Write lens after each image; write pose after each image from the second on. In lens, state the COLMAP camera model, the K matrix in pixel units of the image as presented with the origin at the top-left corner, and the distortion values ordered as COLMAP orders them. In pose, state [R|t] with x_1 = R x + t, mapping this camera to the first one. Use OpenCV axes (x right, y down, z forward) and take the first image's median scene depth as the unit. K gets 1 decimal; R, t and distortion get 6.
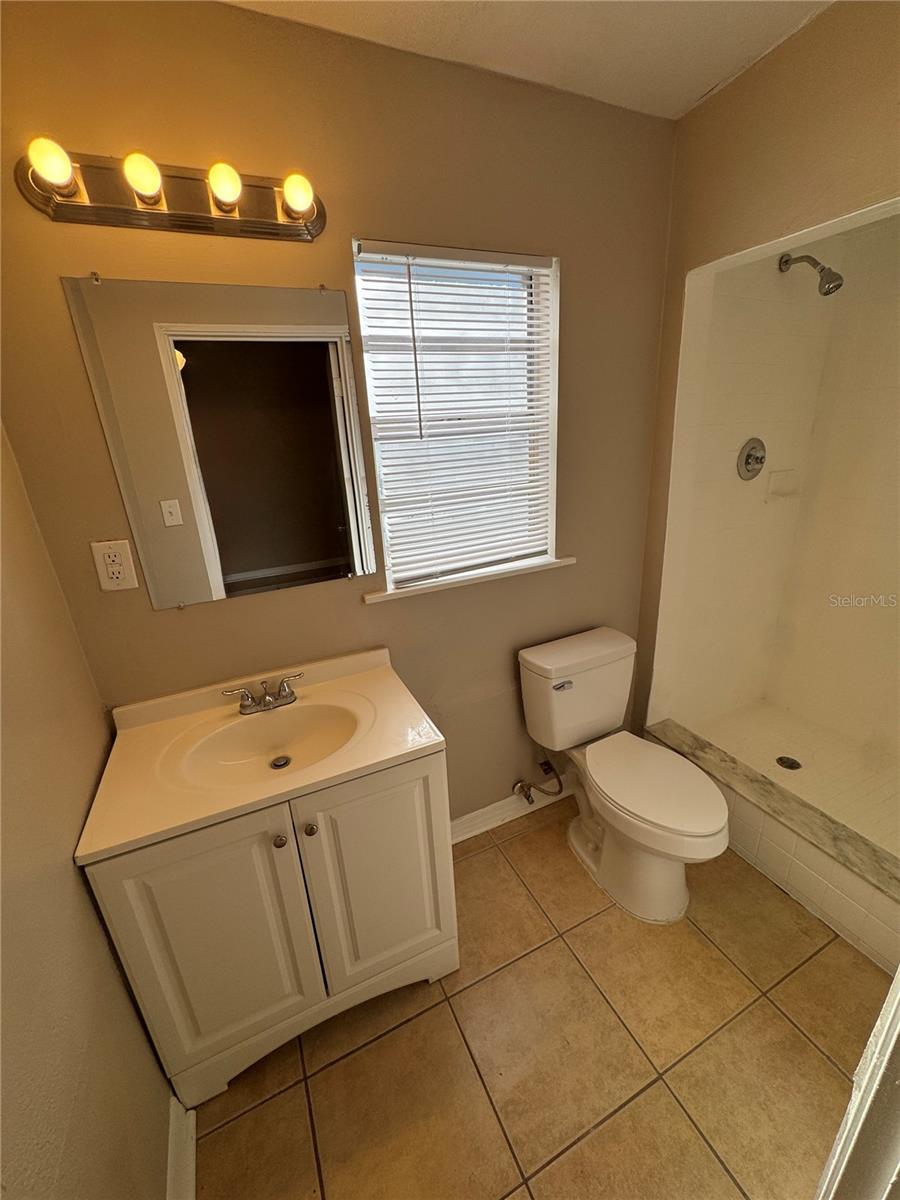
lens RADIAL K [[482.5, 0, 451.2], [0, 482.5, 599.1], [0, 0, 1]] dist [-0.007221, 0.000948]
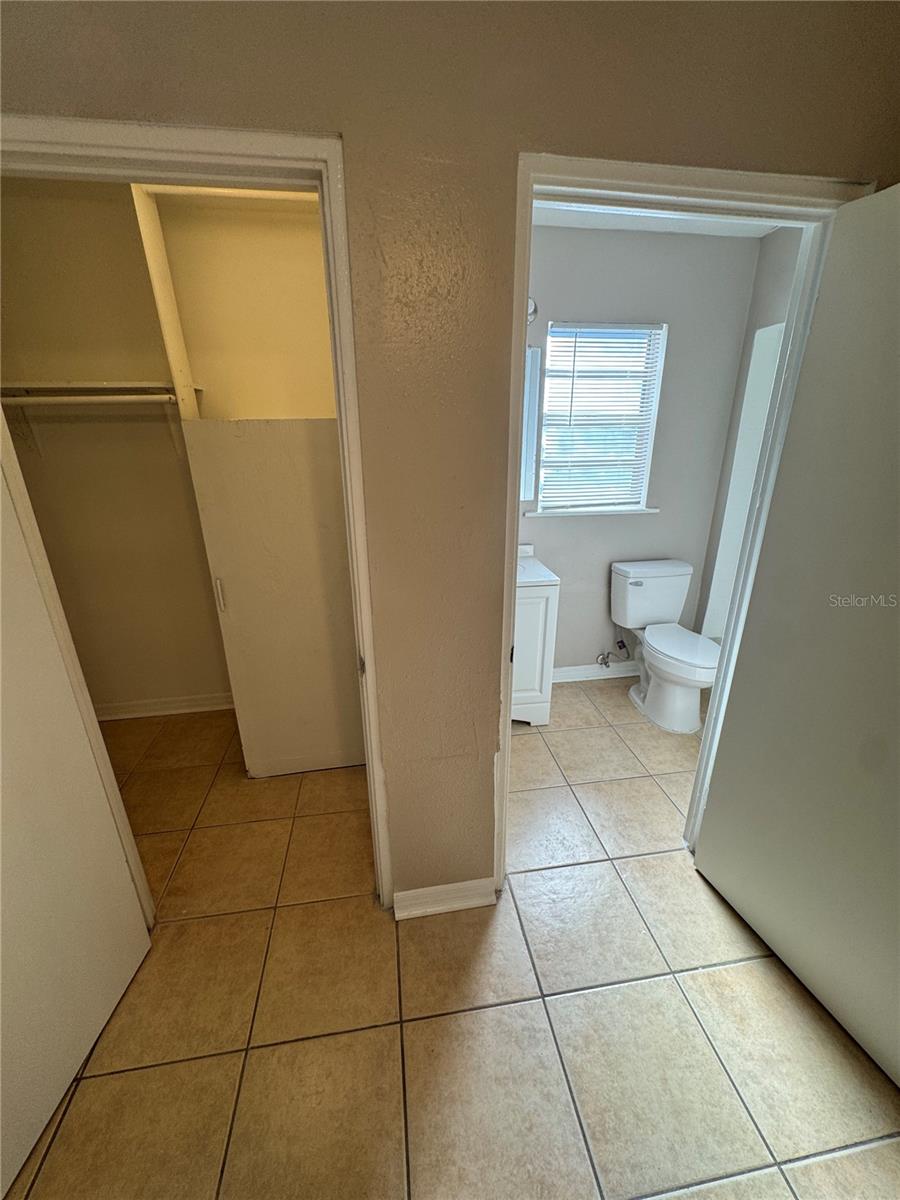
lens RADIAL K [[482.5, 0, 449.5], [0, 482.5, 598.0], [0, 0, 1]] dist [-0.007221, 0.000948]
pose [[0.957238, 0.142312, -0.251878, 0.044917], [-0.141761, 0.989690, 0.020433, 0.287681], [0.252189, 0.016147, 0.967543, -0.737165]]
